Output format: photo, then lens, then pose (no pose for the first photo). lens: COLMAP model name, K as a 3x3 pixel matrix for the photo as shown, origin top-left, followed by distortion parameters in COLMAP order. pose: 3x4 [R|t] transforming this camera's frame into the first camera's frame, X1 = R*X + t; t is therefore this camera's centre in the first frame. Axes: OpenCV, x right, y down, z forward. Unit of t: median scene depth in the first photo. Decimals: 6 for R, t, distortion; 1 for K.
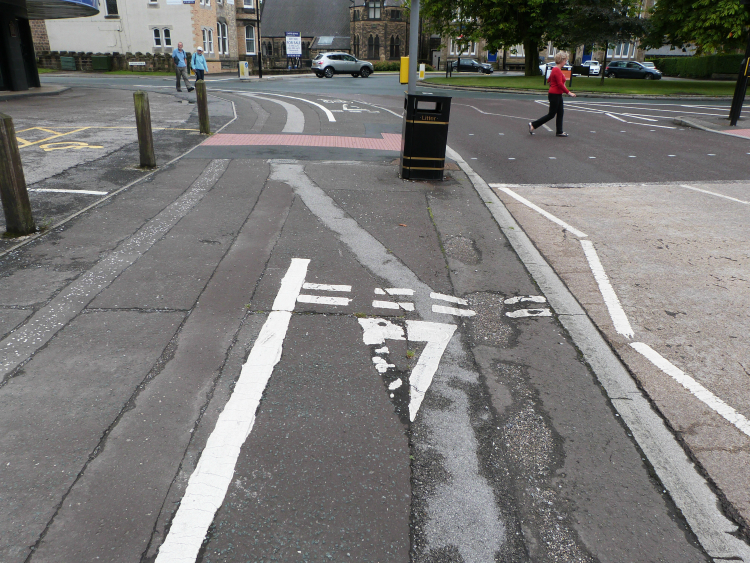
lens RADIAL K [[551.8, 0, 374.8], [0, 551.8, 280.0], [0, 0, 1]] dist [0.009477, 0.001210]
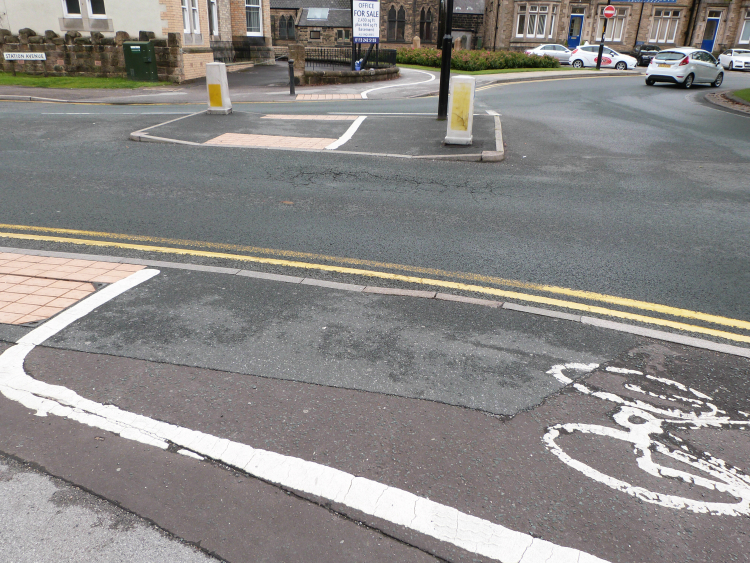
lens RADIAL K [[551.8, 0, 374.3], [0, 551.8, 282.4], [0, 0, 1]] dist [0.009477, 0.001210]
pose [[0.990435, -0.046523, 0.129900, -0.219933], [0.041710, 0.998347, 0.039534, -0.216659], [-0.131524, -0.033737, 0.990739, 0.520155]]
